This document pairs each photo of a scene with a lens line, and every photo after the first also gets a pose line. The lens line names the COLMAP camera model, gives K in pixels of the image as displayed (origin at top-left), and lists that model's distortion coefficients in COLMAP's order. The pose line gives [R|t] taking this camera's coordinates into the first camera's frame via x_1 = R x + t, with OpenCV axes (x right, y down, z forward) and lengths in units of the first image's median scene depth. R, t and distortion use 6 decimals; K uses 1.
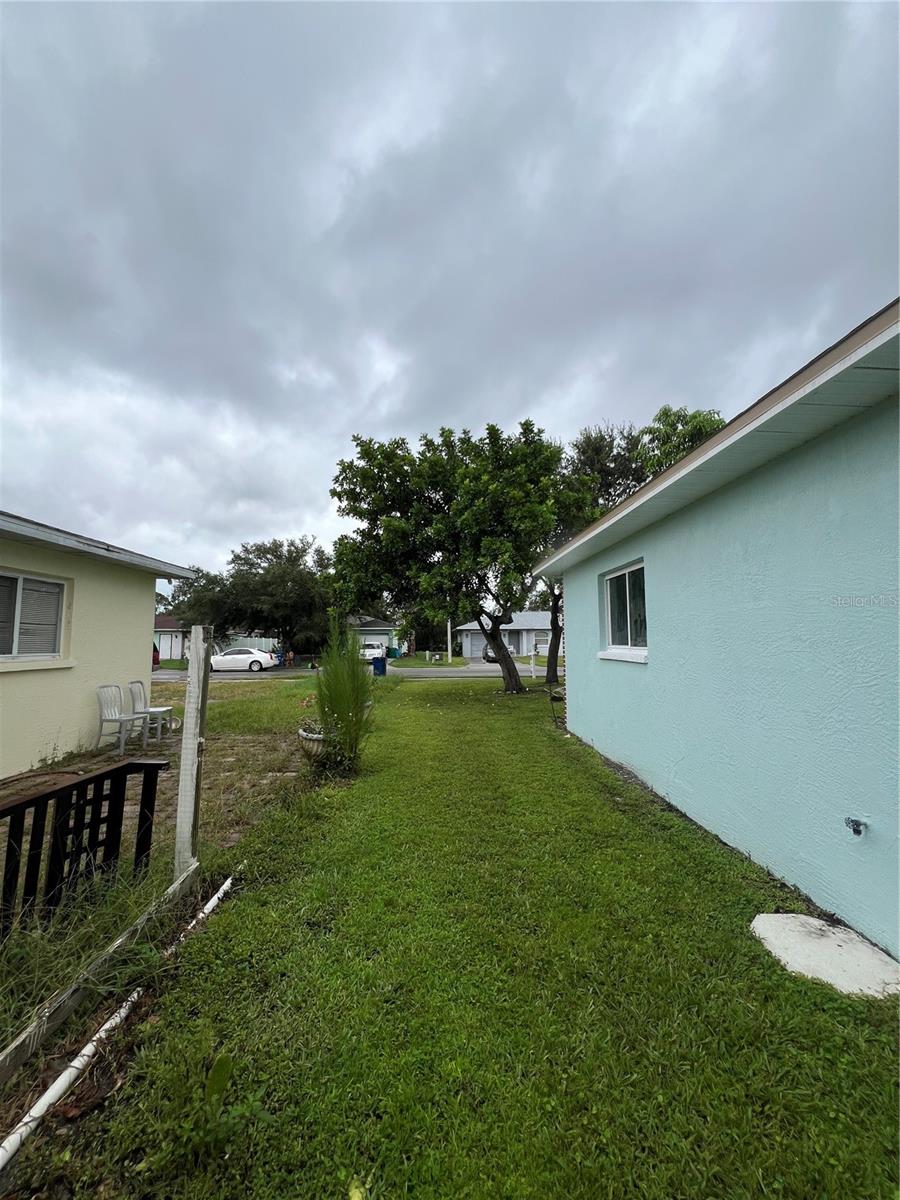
lens RADIAL K [[480.7, 0, 449.5], [0, 480.7, 598.3], [0, 0, 1]] dist [0.001752, 0.000200]
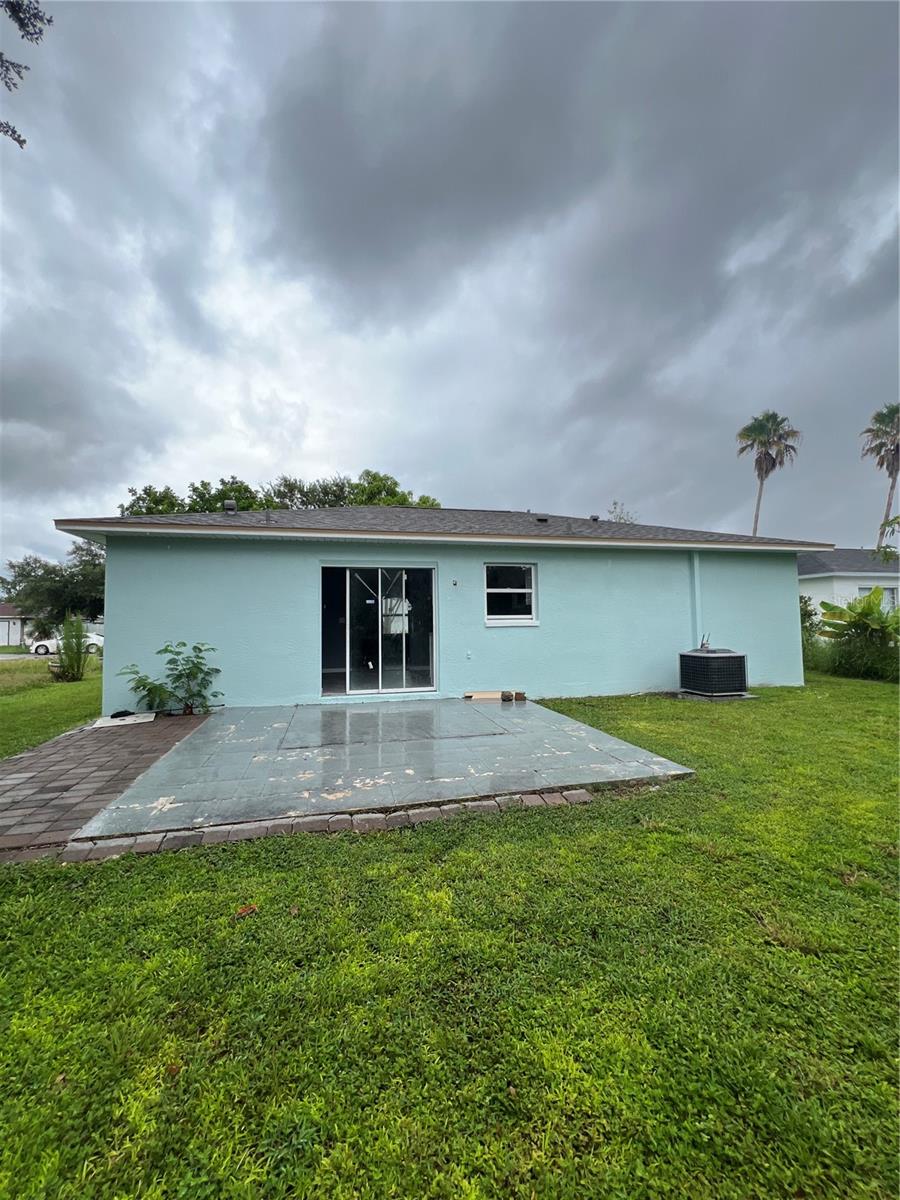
lens RADIAL K [[491.4, 0, 450.2], [0, 491.4, 607.1], [0, 0, 1]] dist [-0.000920, -0.000106]
pose [[0.981241, 0.003126, 0.192762, 0.398815], [-0.012027, 0.998914, 0.045020, -0.037524], [-0.192412, -0.046493, 0.980212, -0.581313]]
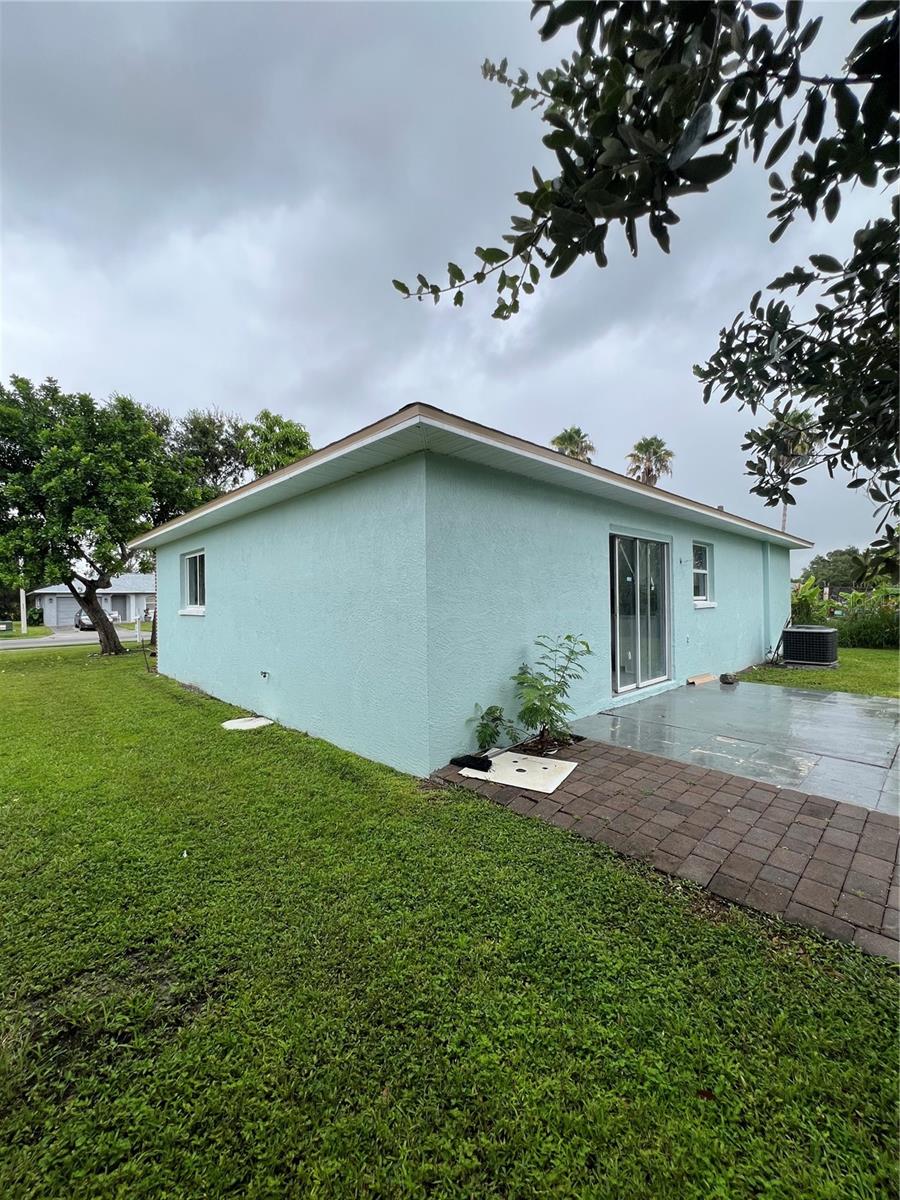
lens RADIAL K [[482.8, 0, 452.2], [0, 482.8, 599.5], [0, 0, 1]] dist [-0.001467, -0.000305]
pose [[0.743155, -0.003648, 0.669109, -0.015710], [-0.047407, 0.997185, 0.058091, -0.016329], [-0.667437, -0.074891, 0.740891, -0.241638]]
